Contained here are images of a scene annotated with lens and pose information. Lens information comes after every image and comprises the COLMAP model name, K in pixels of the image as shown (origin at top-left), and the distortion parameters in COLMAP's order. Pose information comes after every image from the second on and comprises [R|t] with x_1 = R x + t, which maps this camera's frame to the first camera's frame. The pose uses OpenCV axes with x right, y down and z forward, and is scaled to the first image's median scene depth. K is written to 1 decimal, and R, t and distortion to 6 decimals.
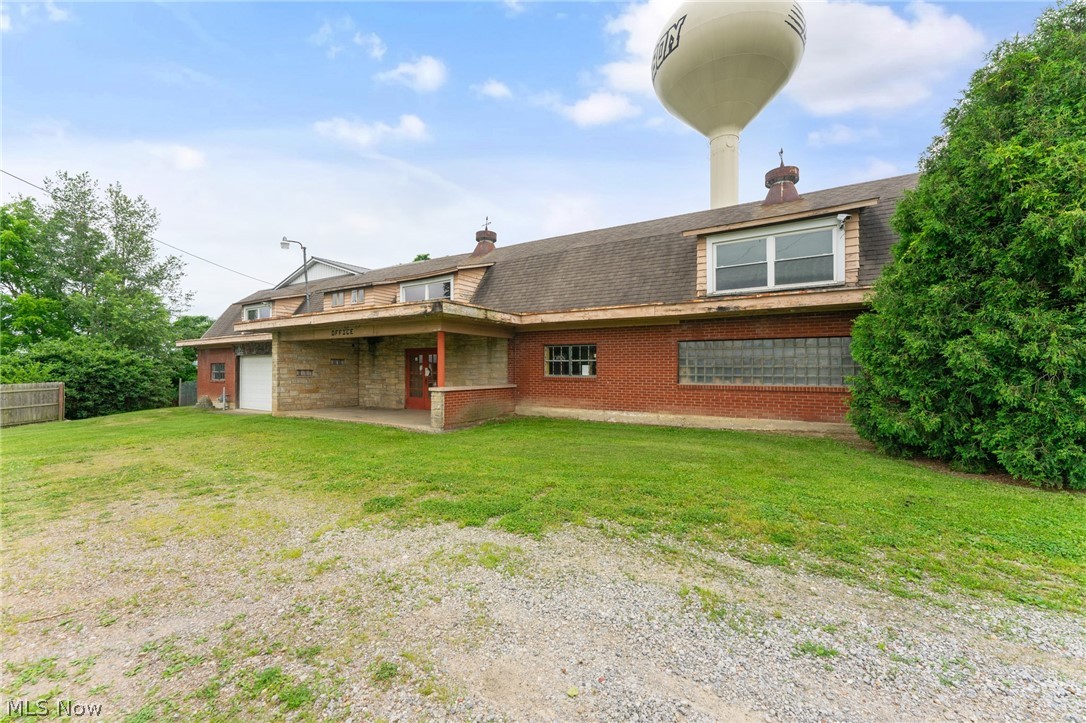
lens RADIAL K [[433.3, 0, 547.5], [0, 433.3, 361.8], [0, 0, 1]] dist [-0.000181, 0.000142]
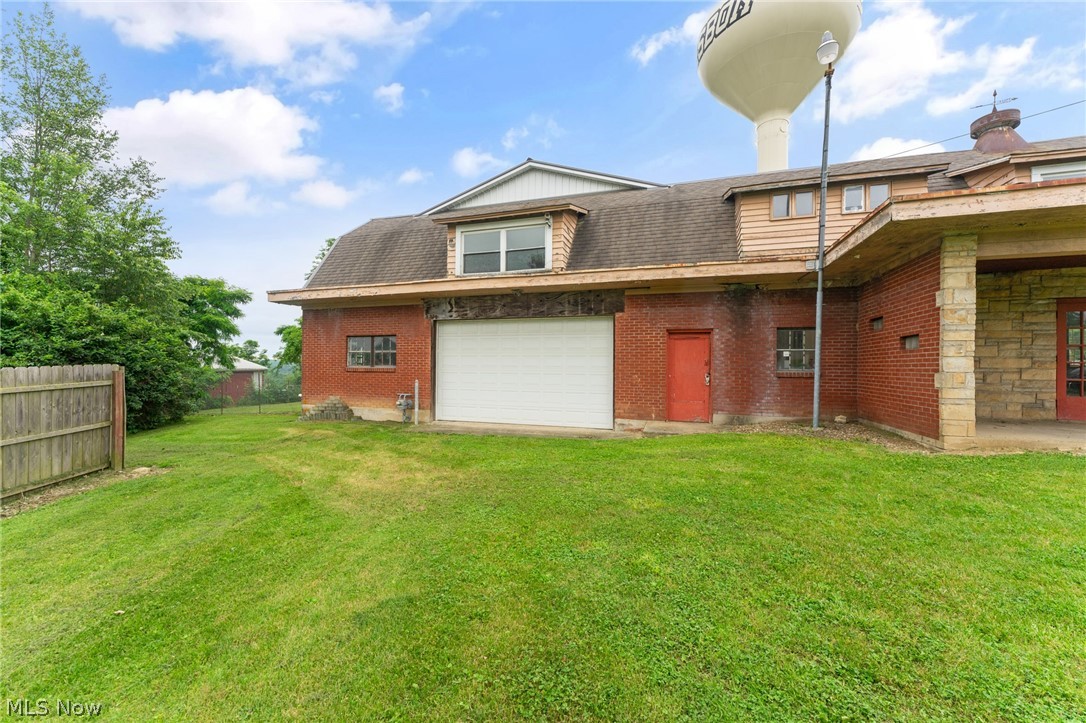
lens RADIAL K [[422.4, 0, 543.0], [0, 422.4, 361.5], [0, 0, 1]] dist [0.000249, 0.000031]
pose [[0.971925, 0.008409, 0.235141, -0.675960], [-0.010077, 0.999932, 0.005895, 0.030036], [-0.235076, -0.008099, 0.971943, 0.448037]]
